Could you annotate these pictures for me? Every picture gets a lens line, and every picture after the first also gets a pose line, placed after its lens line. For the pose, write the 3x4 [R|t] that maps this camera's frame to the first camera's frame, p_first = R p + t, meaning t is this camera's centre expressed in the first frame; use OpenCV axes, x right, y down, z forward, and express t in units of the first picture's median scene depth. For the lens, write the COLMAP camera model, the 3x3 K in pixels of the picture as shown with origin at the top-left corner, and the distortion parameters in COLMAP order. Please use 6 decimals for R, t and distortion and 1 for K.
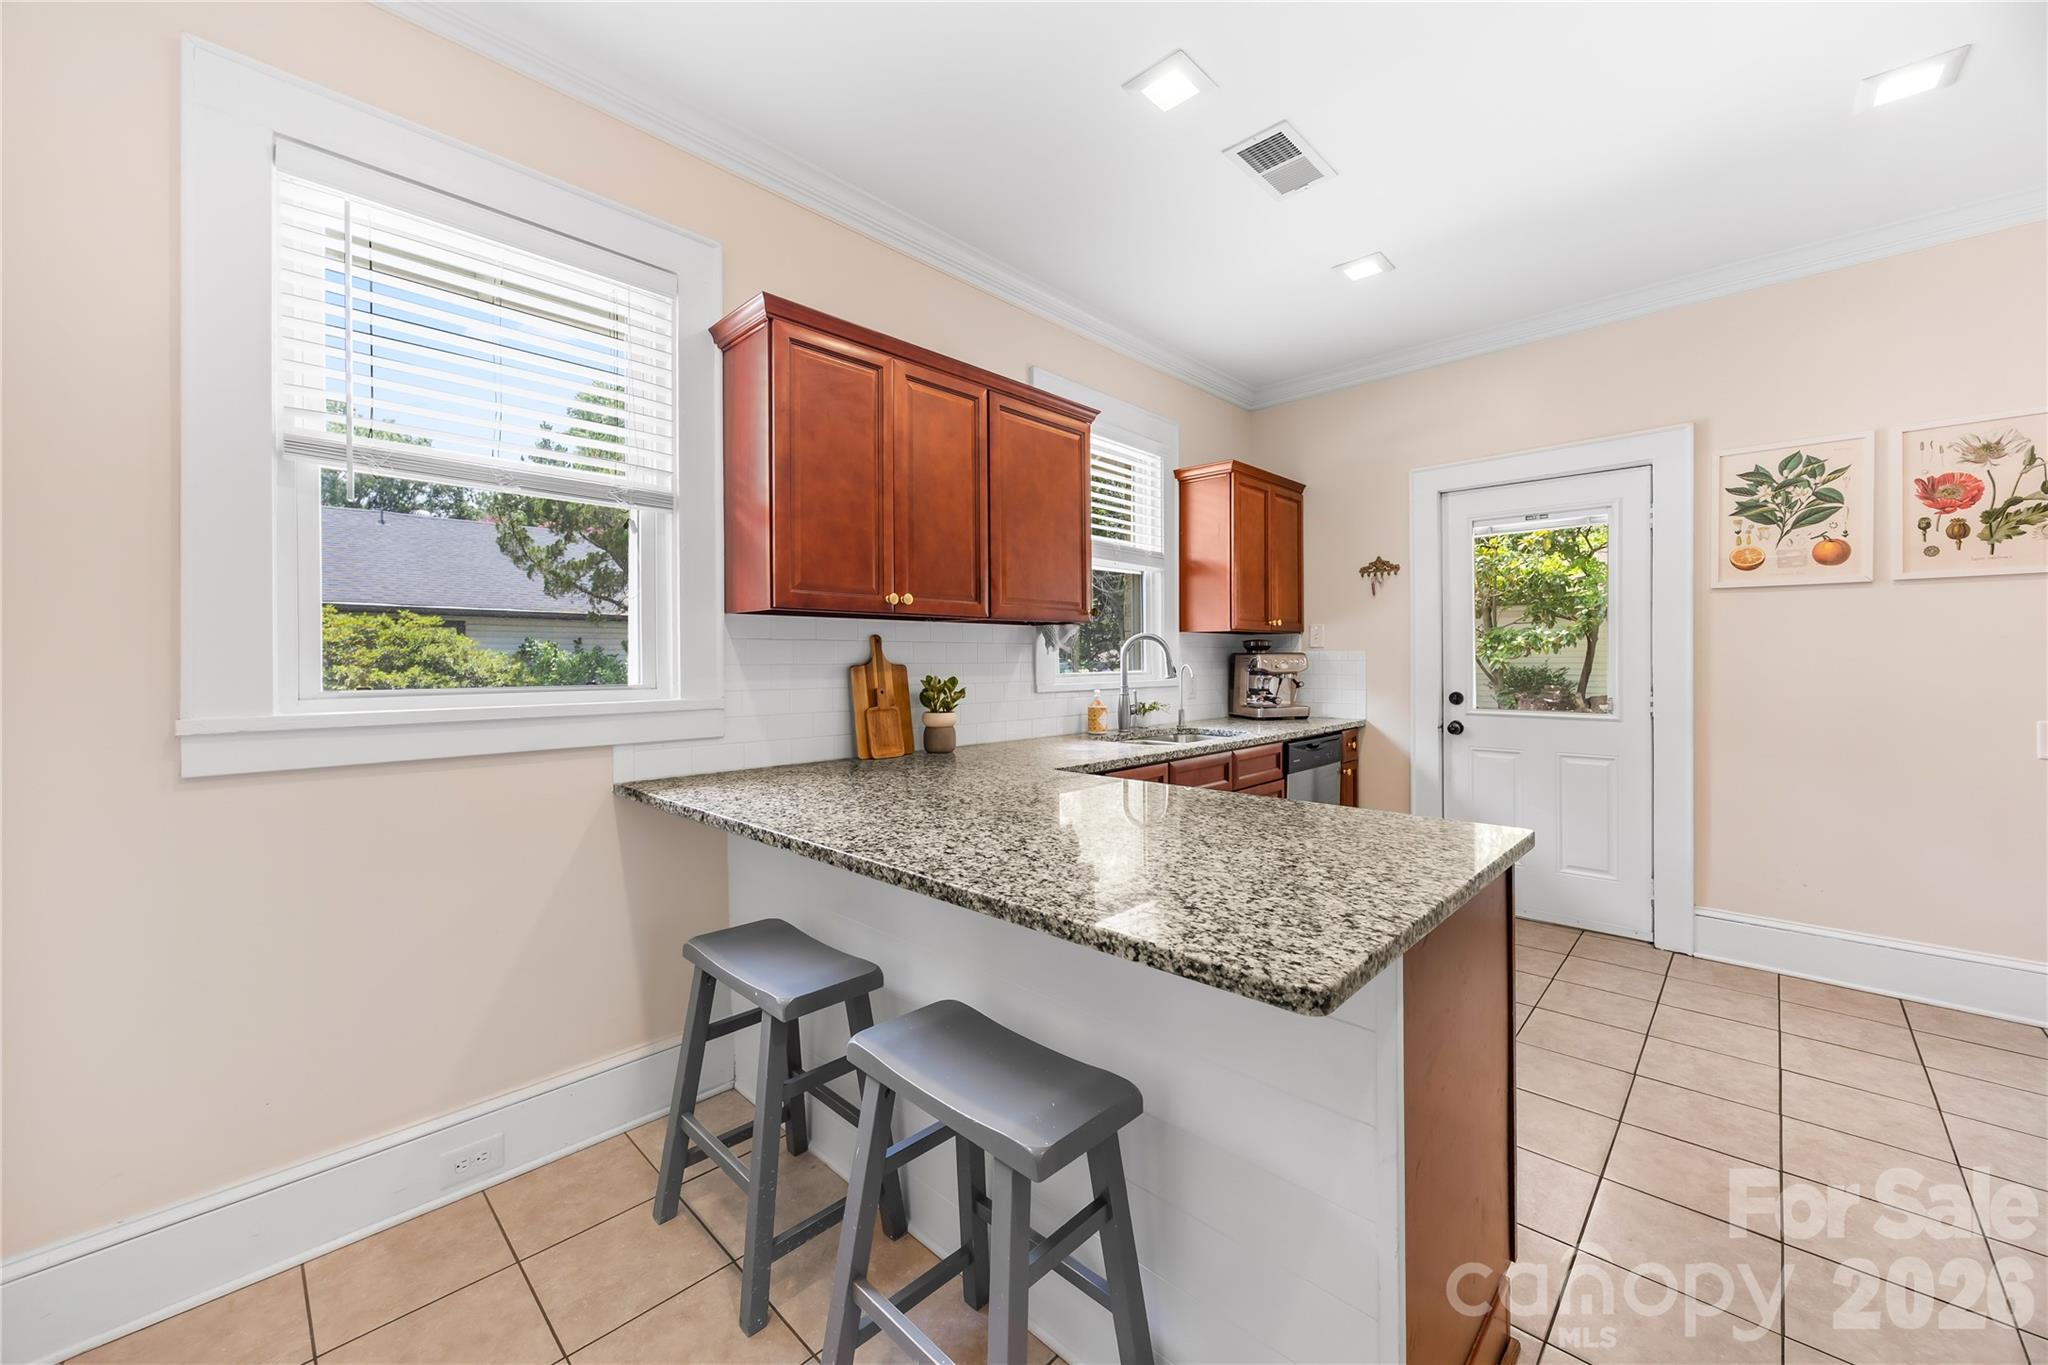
lens RADIAL K [[800.9, 0, 1026.6], [0, 800.9, 652.6], [0, 0, 1]] dist [0.001078, -0.000071]
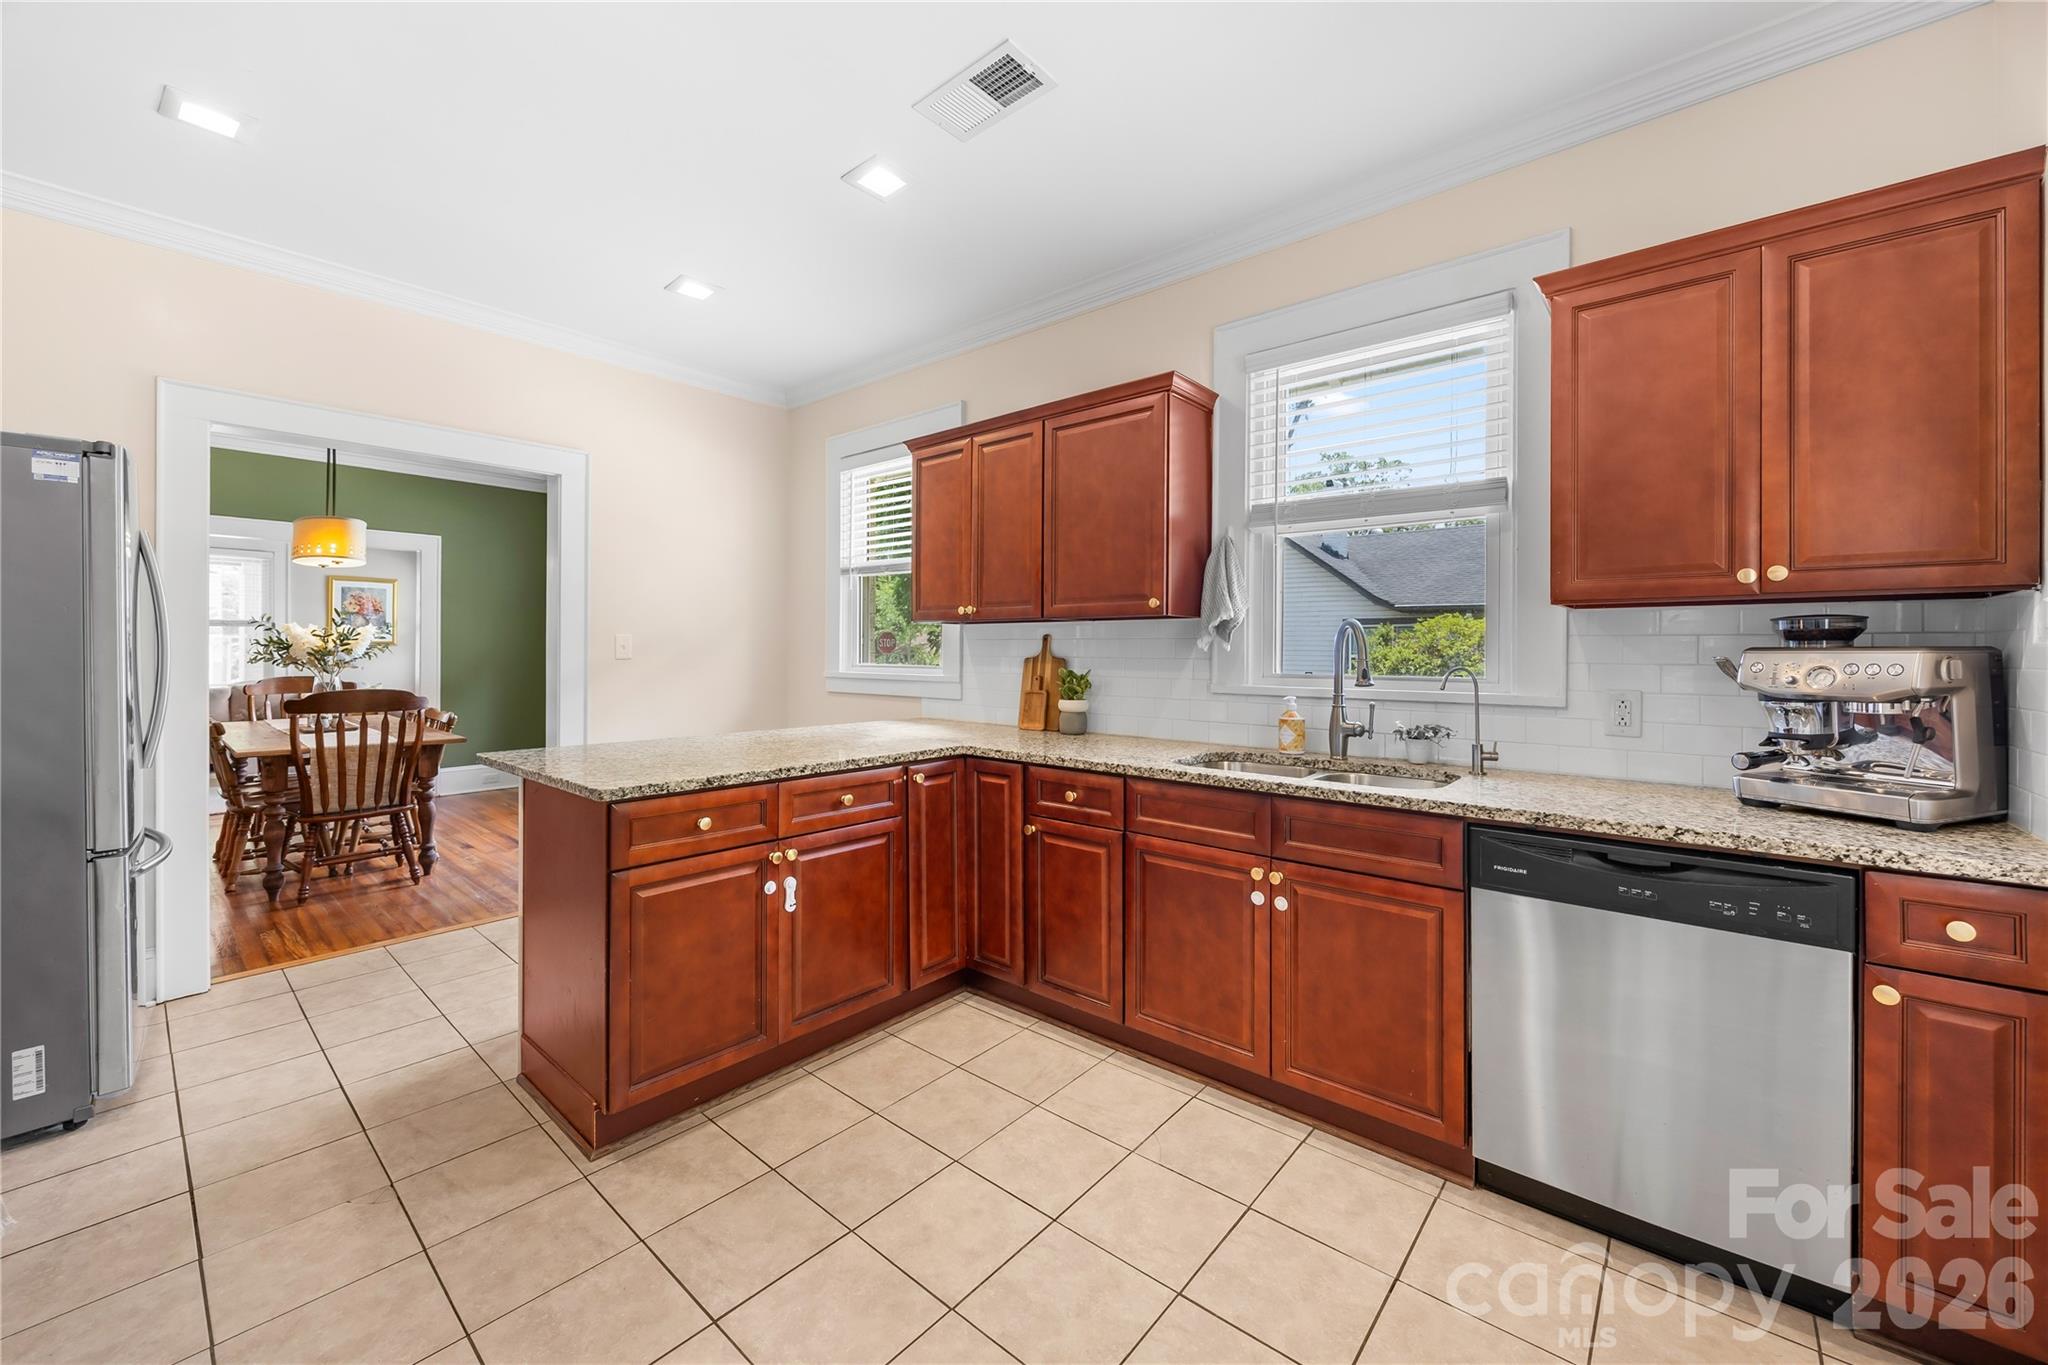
lens RADIAL K [[800.9, 0, 1026.6], [0, 800.9, 652.6], [0, 0, 1]] dist [0.001078, -0.000071]
pose [[0.040788, 0.008124, -0.999135, 1.108538], [0.002501, 0.999963, 0.008233, -0.003817], [0.999165, -0.002835, 0.040766, 0.931847]]
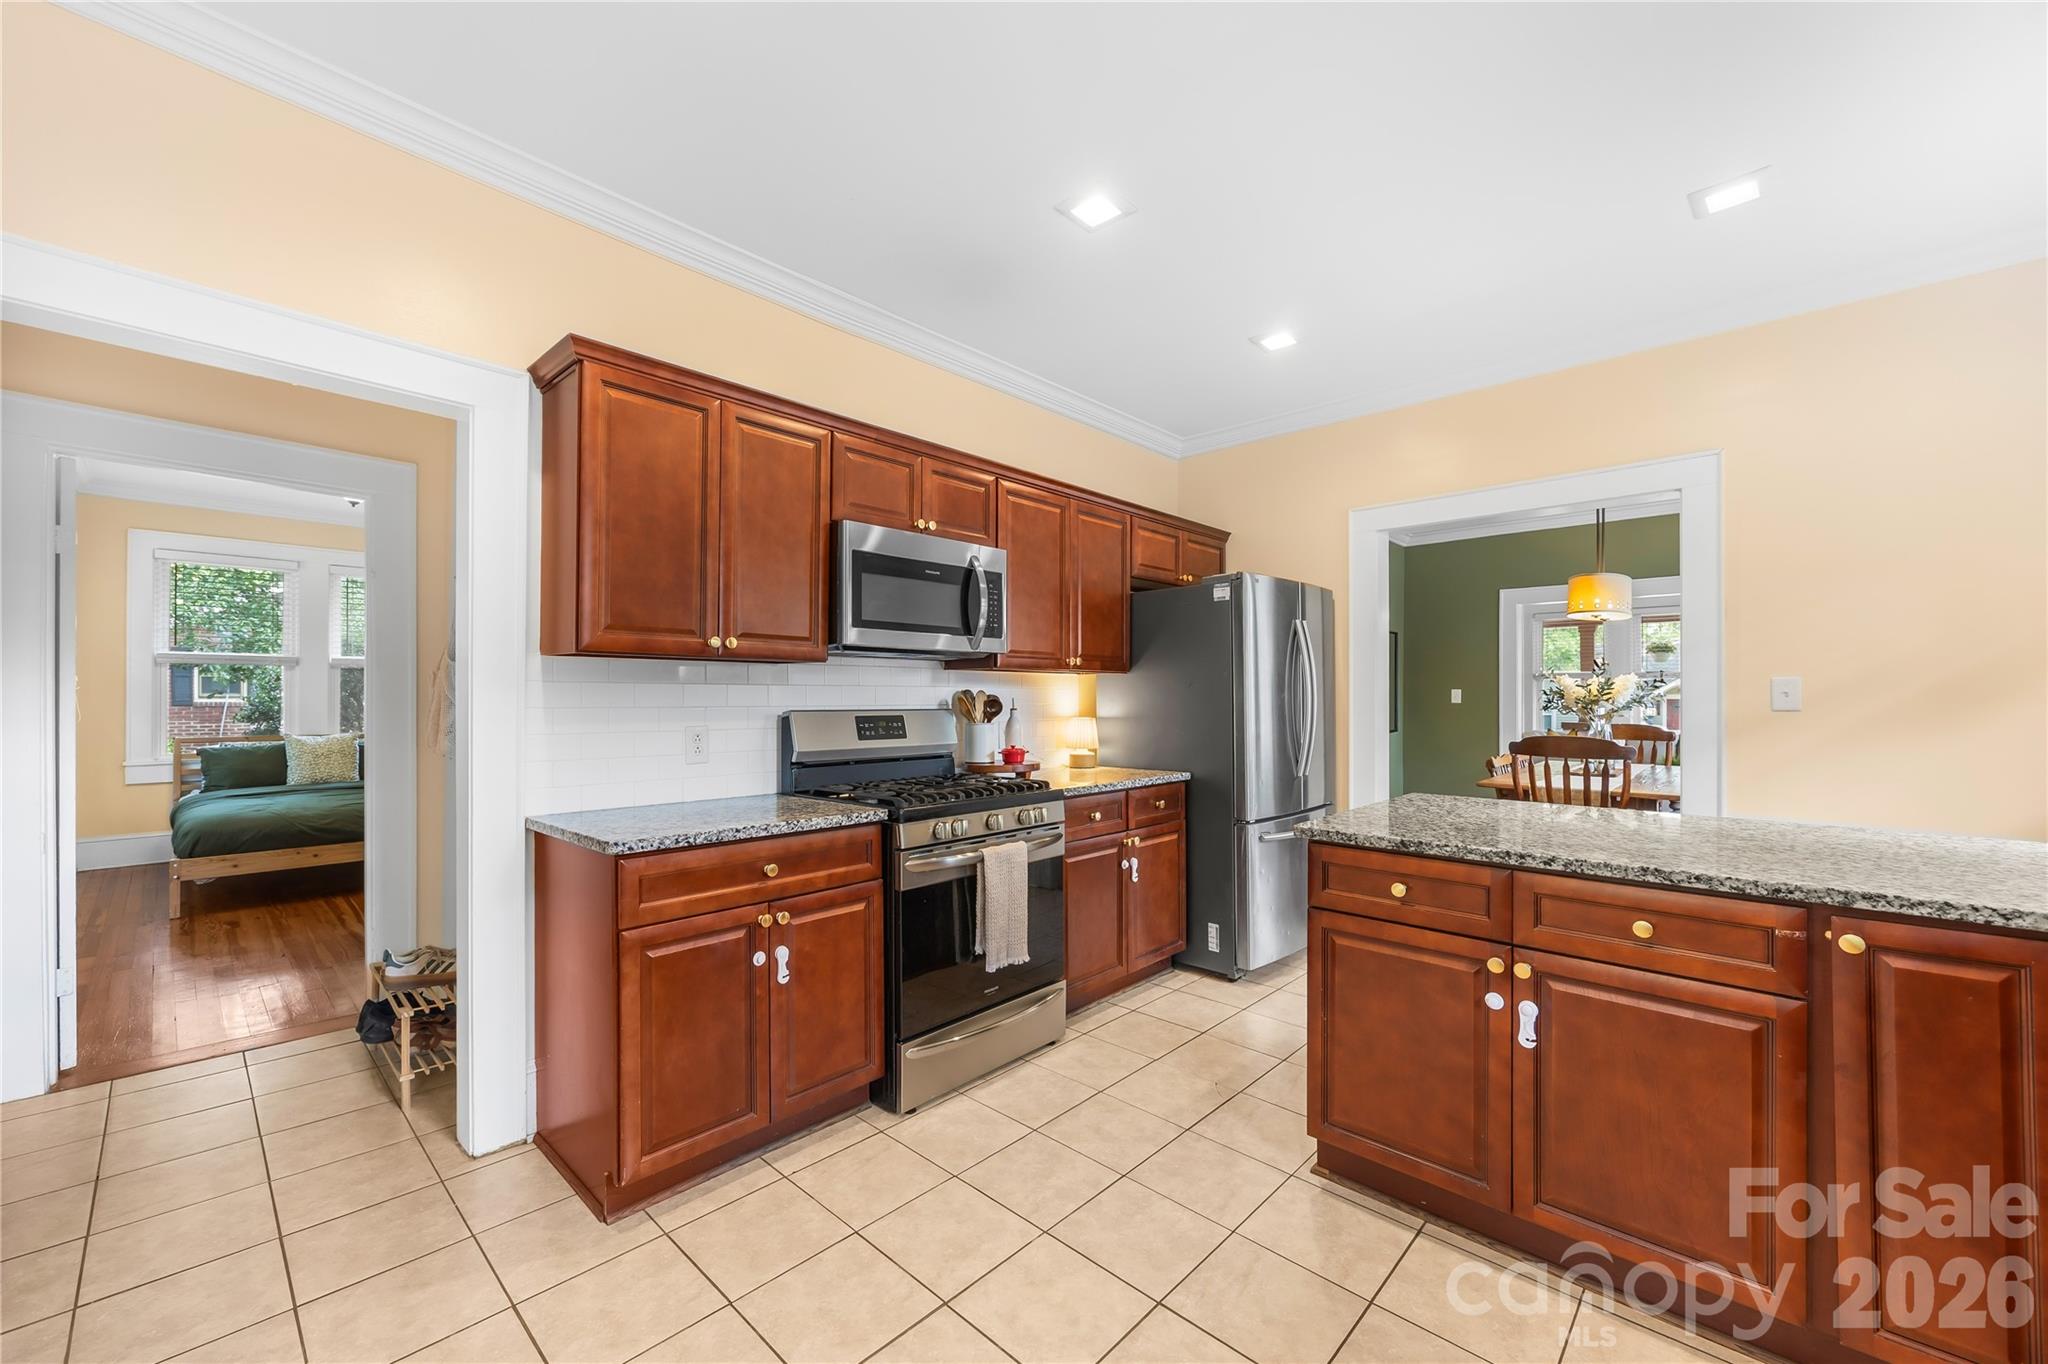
lens RADIAL K [[802.5, 0, 999.3], [0, 802.5, 699.3], [0, 0, 1]] dist [-0.001531, -0.000060]
pose [[-0.999813, 0.004110, 0.018908, 0.635849], [0.004047, 0.999986, -0.003378, 0.002361], [-0.018922, -0.003301, -0.999816, 1.376813]]
